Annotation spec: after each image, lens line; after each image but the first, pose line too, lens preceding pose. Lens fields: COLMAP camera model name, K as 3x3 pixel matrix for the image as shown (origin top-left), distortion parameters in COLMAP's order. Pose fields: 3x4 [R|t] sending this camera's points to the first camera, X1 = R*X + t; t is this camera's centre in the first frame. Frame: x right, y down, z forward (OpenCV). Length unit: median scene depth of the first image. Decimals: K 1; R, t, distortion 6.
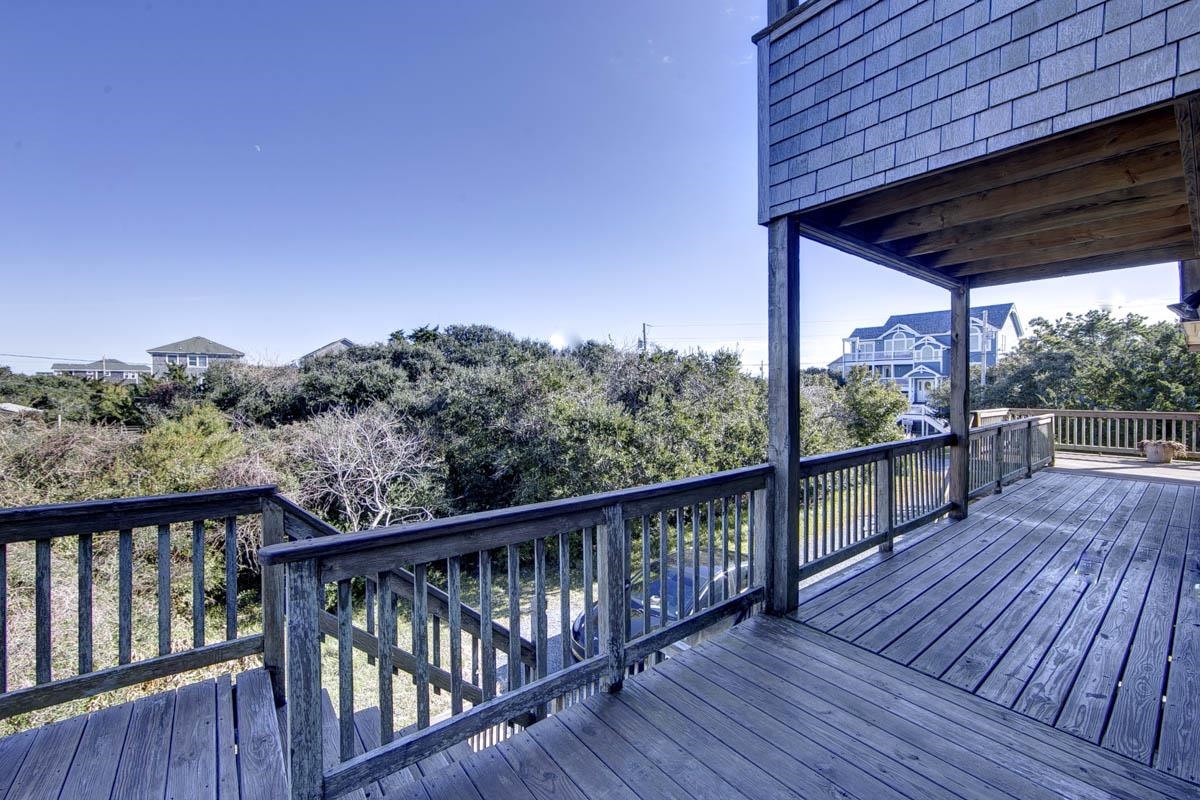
lens RADIAL K [[494.1, 0, 600.0], [0, 494.1, 400.0], [0, 0, 1]] dist [-0.011628, -0.000015]
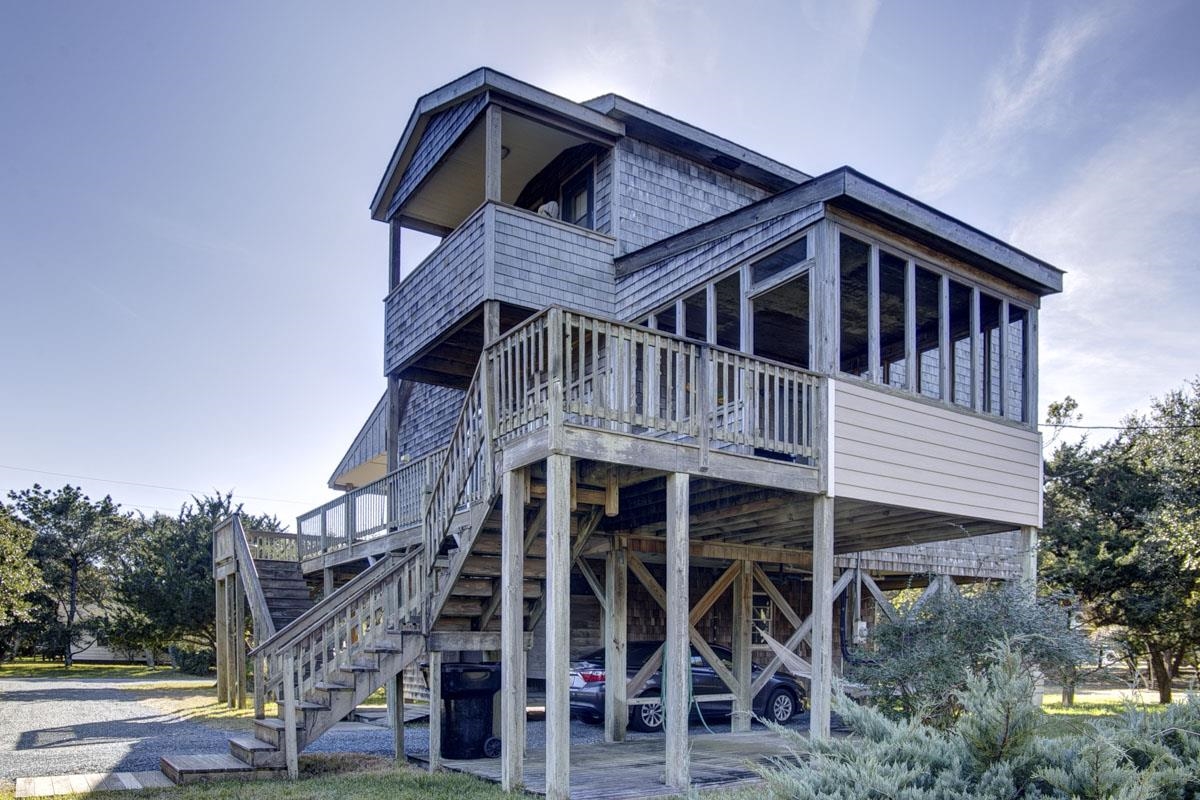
lens RADIAL K [[842.1, 0, 600.0], [0, 842.1, 400.0], [0, 0, 1]] dist [-0.001180, -0.000355]
pose [[0.088668, 0.291182, 0.952550, -0.462056], [0.008865, 0.956048, -0.293076, 0.168301], [-0.996022, 0.034431, 0.082189, 0.072001]]
